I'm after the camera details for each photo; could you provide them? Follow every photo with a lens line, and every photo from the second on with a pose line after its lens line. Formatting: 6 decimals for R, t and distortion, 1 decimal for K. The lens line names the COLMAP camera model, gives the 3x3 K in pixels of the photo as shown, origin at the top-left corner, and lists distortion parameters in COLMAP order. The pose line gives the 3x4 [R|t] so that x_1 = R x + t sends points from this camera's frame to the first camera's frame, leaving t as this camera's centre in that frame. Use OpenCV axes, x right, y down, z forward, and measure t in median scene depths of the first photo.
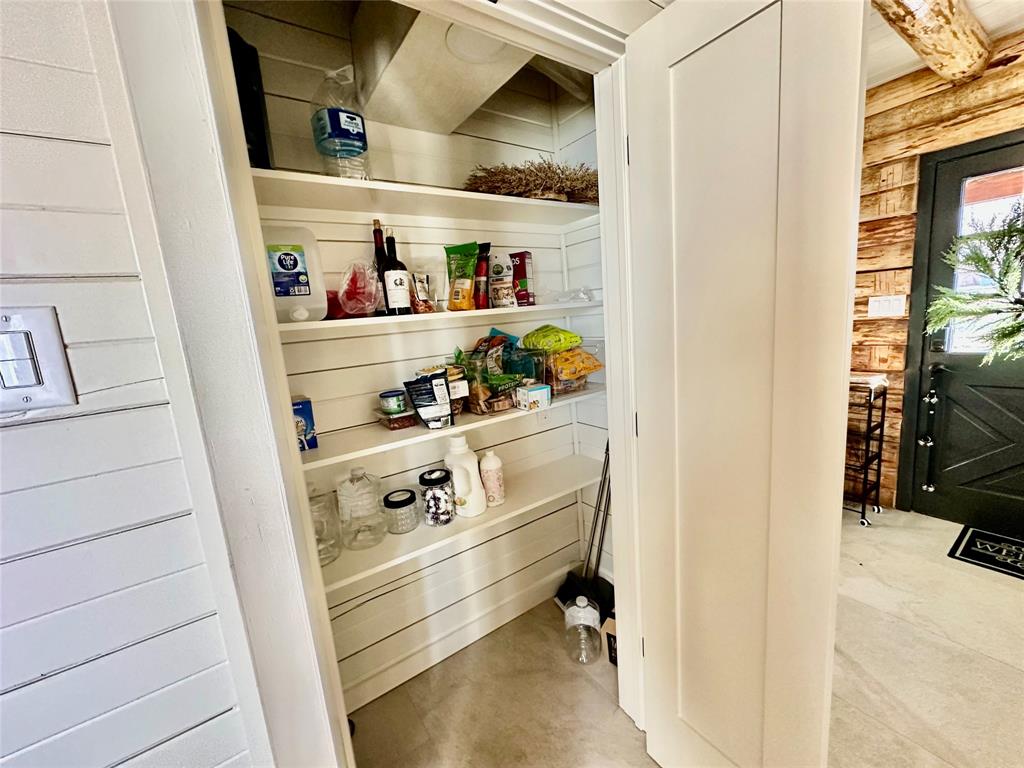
lens RADIAL K [[408.2, 0, 512.2], [0, 408.2, 384.4], [0, 0, 1]] dist [-0.003558, 0.000406]
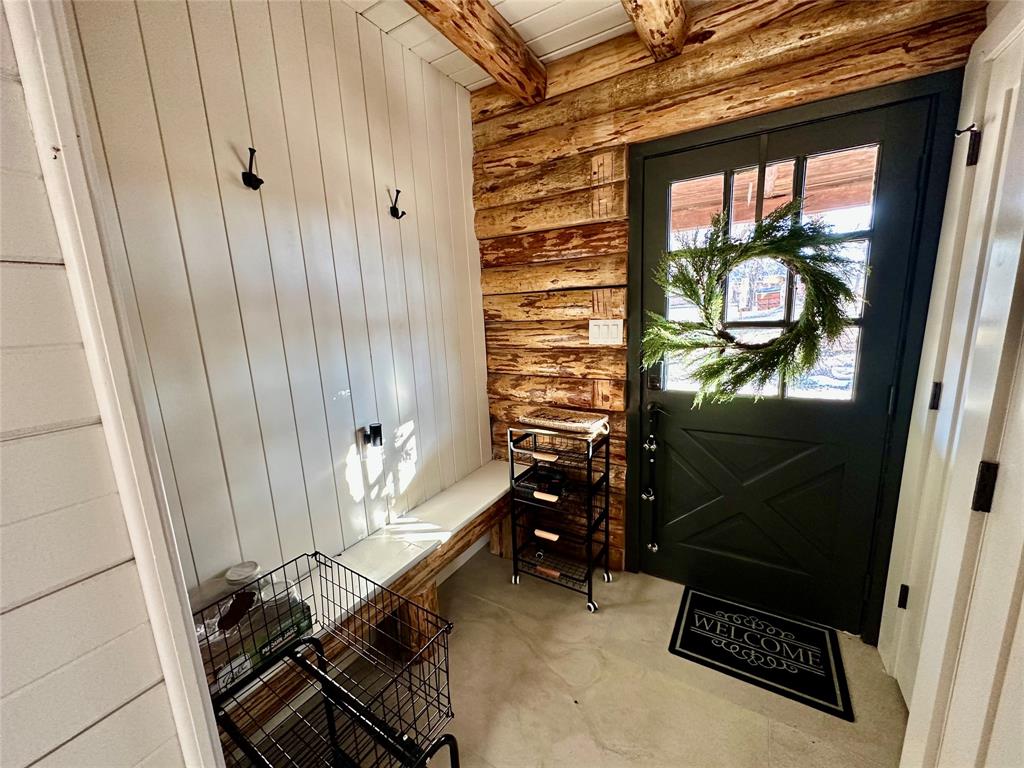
lens RADIAL K [[408.2, 0, 511.3], [0, 408.2, 383.1], [0, 0, 1]] dist [-0.003558, 0.000406]
pose [[0.912121, -0.032057, 0.408666, 0.433132], [0.033263, 0.999438, 0.004157, -0.105237], [-0.408570, 0.009802, 0.912675, 0.353387]]
